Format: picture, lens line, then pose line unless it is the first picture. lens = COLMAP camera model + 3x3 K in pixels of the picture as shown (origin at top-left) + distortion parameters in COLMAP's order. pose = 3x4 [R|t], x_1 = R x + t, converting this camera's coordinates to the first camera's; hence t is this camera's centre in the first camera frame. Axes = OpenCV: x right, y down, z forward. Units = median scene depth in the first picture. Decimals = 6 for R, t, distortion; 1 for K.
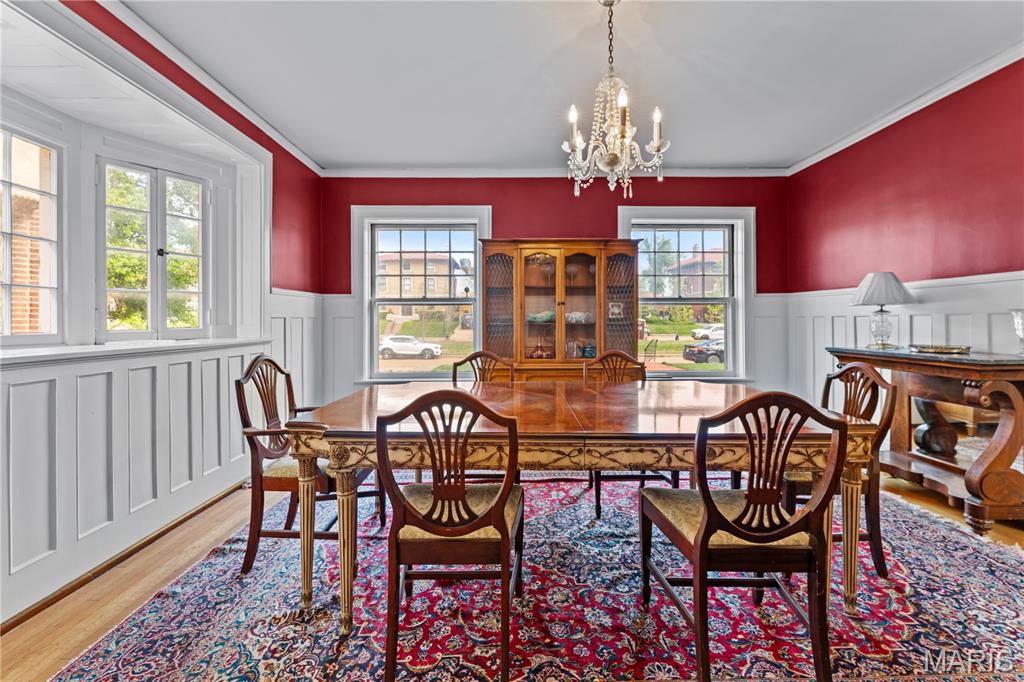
lens RADIAL K [[422.5, 0, 512.0], [0, 422.5, 341.0], [0, 0, 1]] dist [-0.001635, -0.000151]
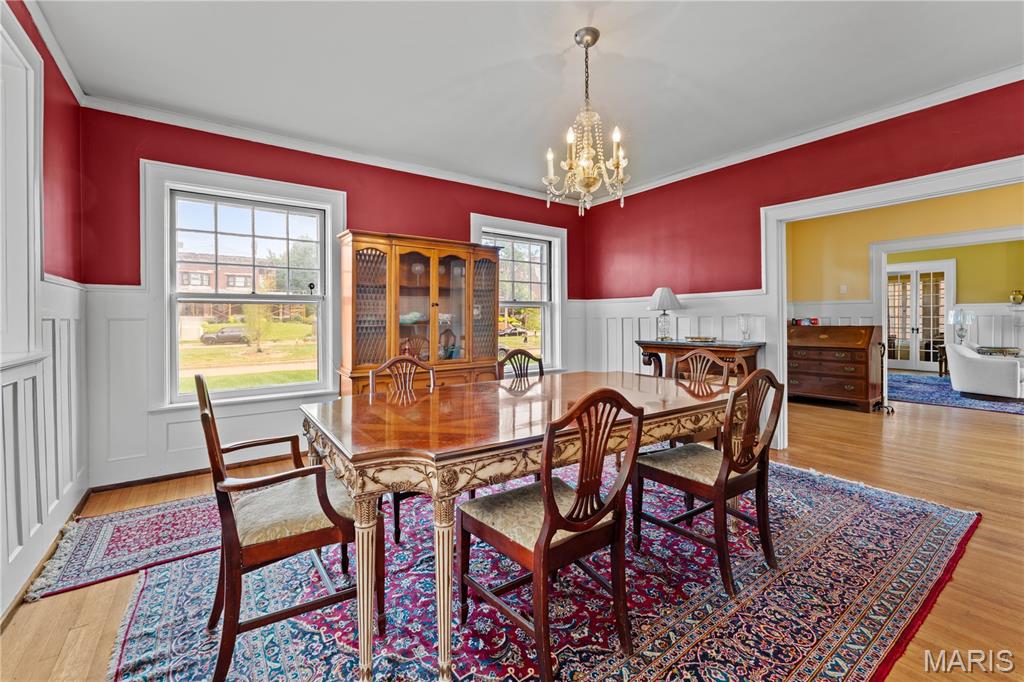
lens RADIAL K [[422.5, 0, 512.0], [0, 422.5, 341.0], [0, 0, 1]] dist [-0.001635, -0.000151]
pose [[0.824823, -0.030030, 0.564592, -0.291239], [0.031622, 0.999476, 0.006963, -0.004561], [-0.564505, 0.012110, 0.825340, 0.082941]]
